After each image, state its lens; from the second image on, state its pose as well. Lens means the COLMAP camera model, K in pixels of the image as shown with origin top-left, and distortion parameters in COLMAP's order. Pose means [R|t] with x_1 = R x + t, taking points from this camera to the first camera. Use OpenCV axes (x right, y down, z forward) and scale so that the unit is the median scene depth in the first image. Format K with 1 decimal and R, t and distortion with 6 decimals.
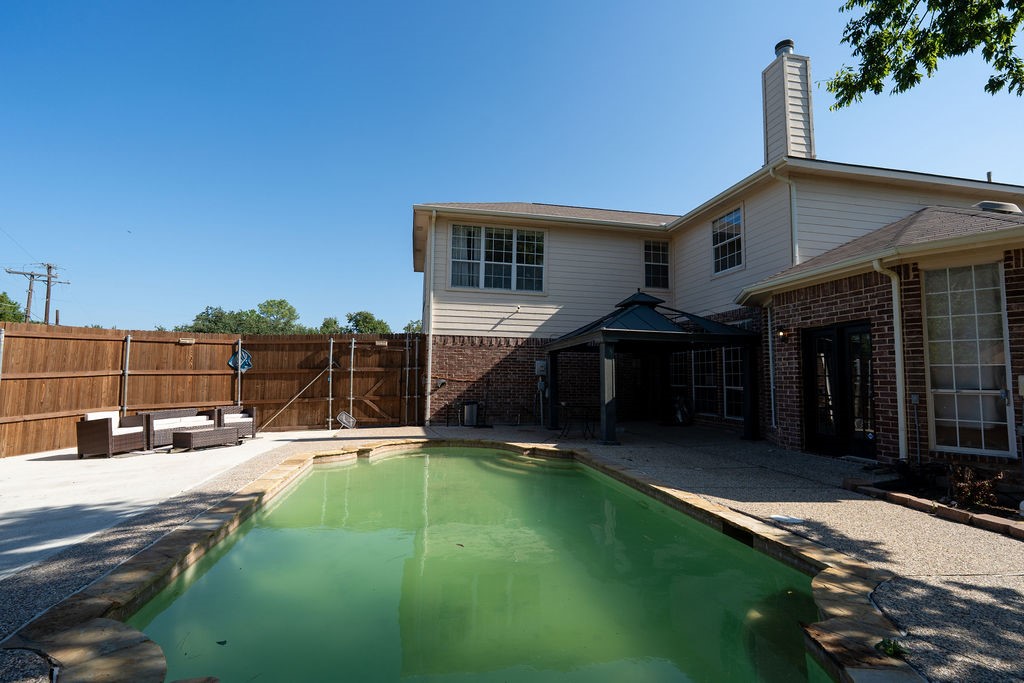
lens RADIAL K [[458.9, 0, 515.5], [0, 458.9, 344.3], [0, 0, 1]] dist [0.000610, 0.000087]
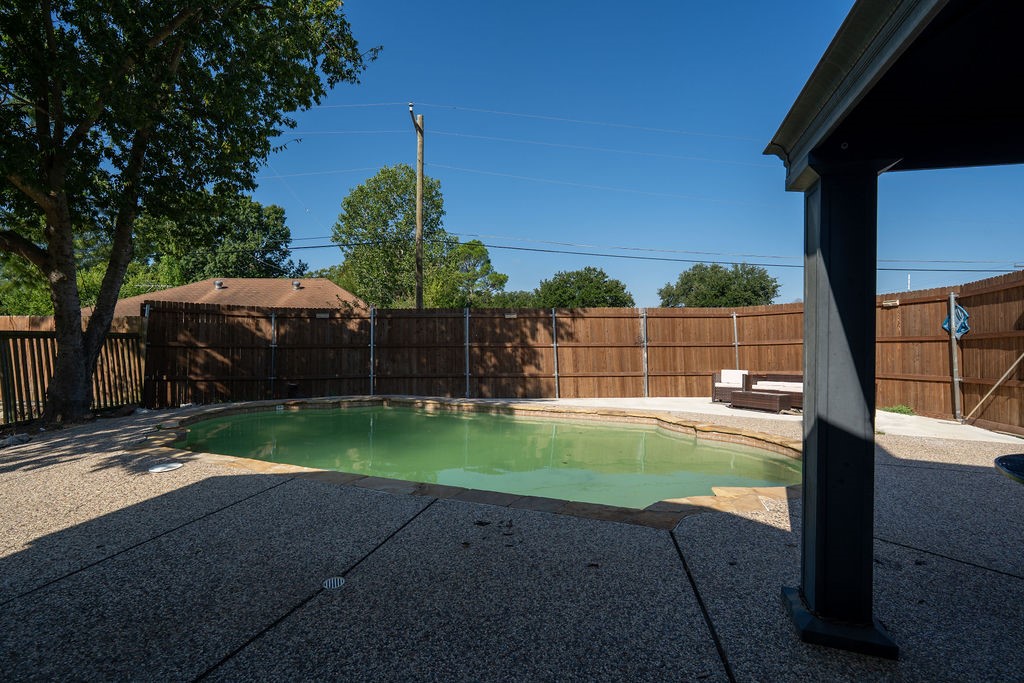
lens RADIAL K [[458.9, 0, 512.1], [0, 458.9, 340.4], [0, 0, 1]] dist [0.000610, 0.000087]
pose [[-0.508823, -0.012057, -0.860787, 0.381737], [0.054092, 0.997478, -0.045946, 0.060304], [0.859170, -0.069940, -0.506888, 0.765042]]
